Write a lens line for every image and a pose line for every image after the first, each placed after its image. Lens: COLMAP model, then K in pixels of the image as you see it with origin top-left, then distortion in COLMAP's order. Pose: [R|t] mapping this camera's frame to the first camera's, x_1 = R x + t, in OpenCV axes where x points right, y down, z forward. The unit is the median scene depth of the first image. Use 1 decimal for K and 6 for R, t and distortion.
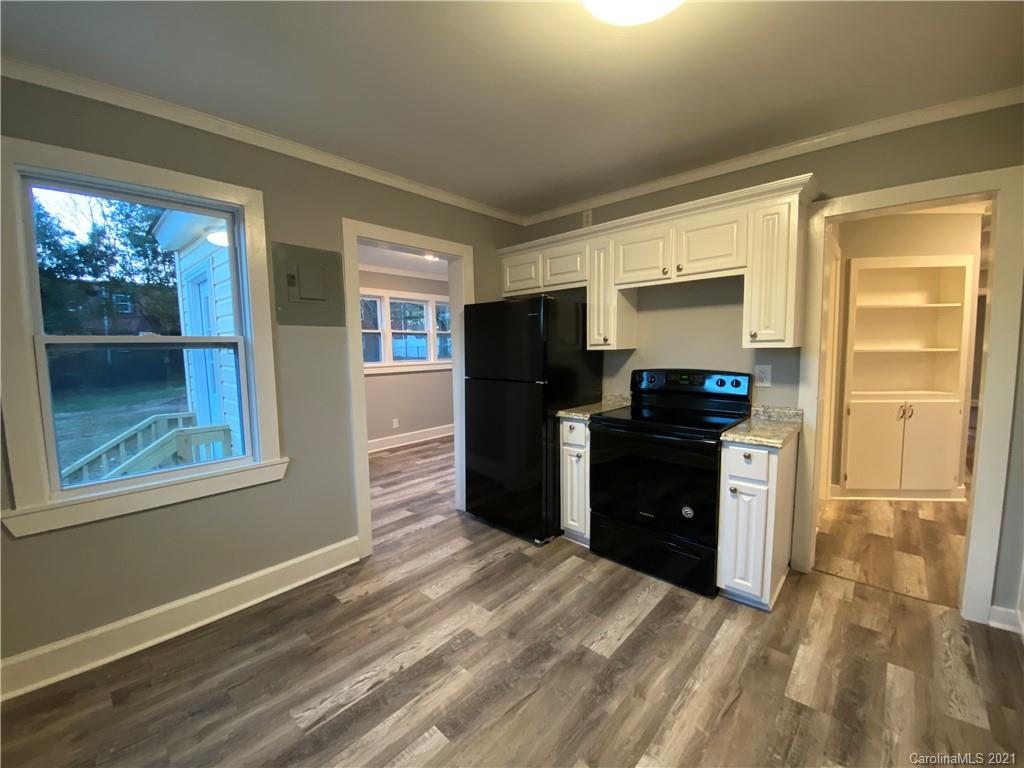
lens RADIAL K [[419.1, 0, 510.6], [0, 419.1, 381.1], [0, 0, 1]] dist [0.009695, -0.013016]
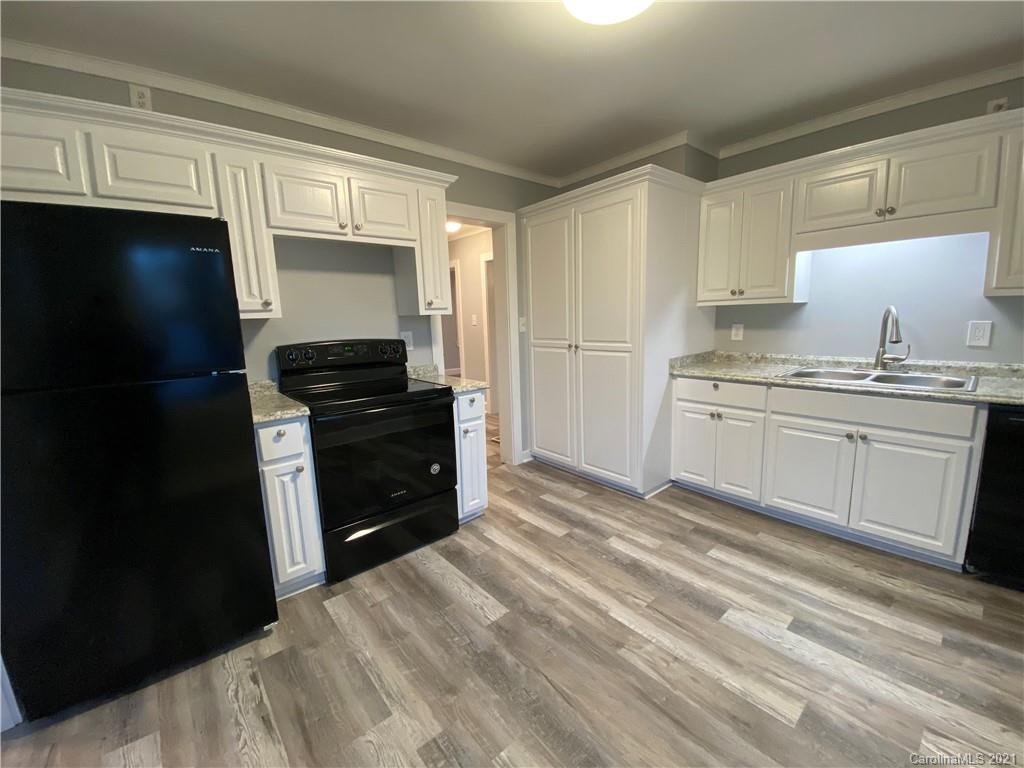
lens RADIAL K [[419.1, 0, 509.2], [0, 419.1, 384.1], [0, 0, 1]] dist [0.009695, -0.013016]
pose [[0.114439, -0.145473, 0.982721, -0.584648], [0.114070, 0.984602, 0.132468, -0.017789], [-0.986860, 0.096940, 0.129271, 0.682536]]
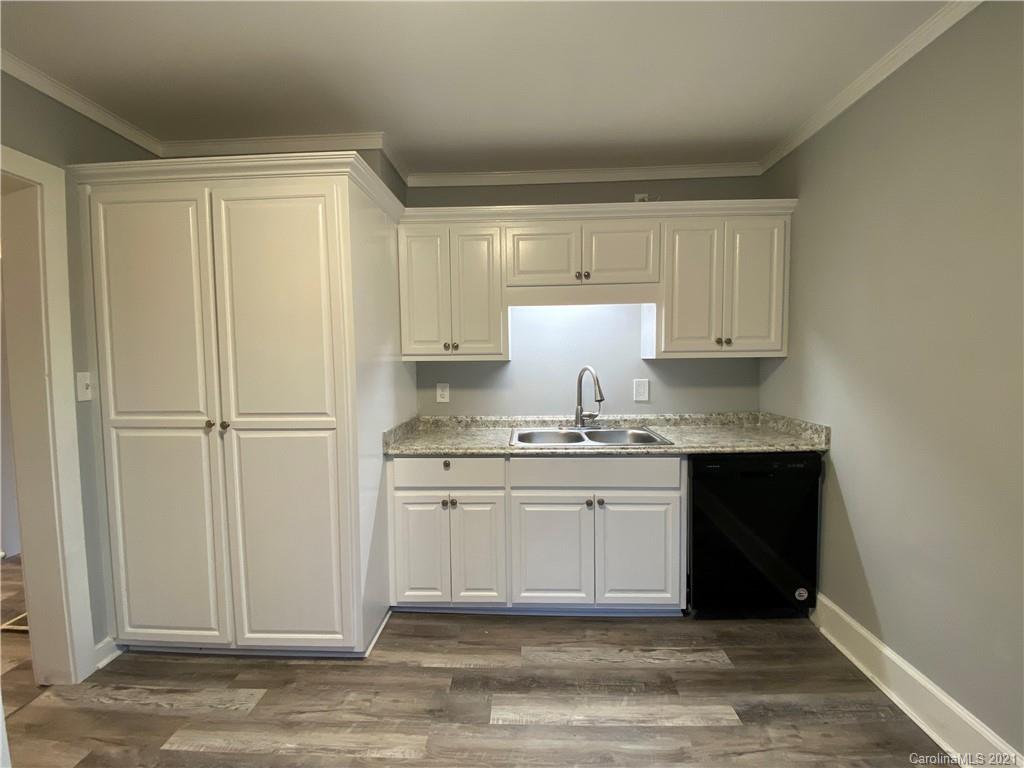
lens RADIAL K [[453.6, 0, 517.0], [0, 453.6, 383.2], [0, 0, 1]] dist [0.003115, -0.009597]
pose [[-0.660951, -0.013058, 0.750315, -0.157242], [0.083781, 0.992314, 0.091072, -0.039799], [-0.745737, 0.123056, -0.654777, 0.768981]]
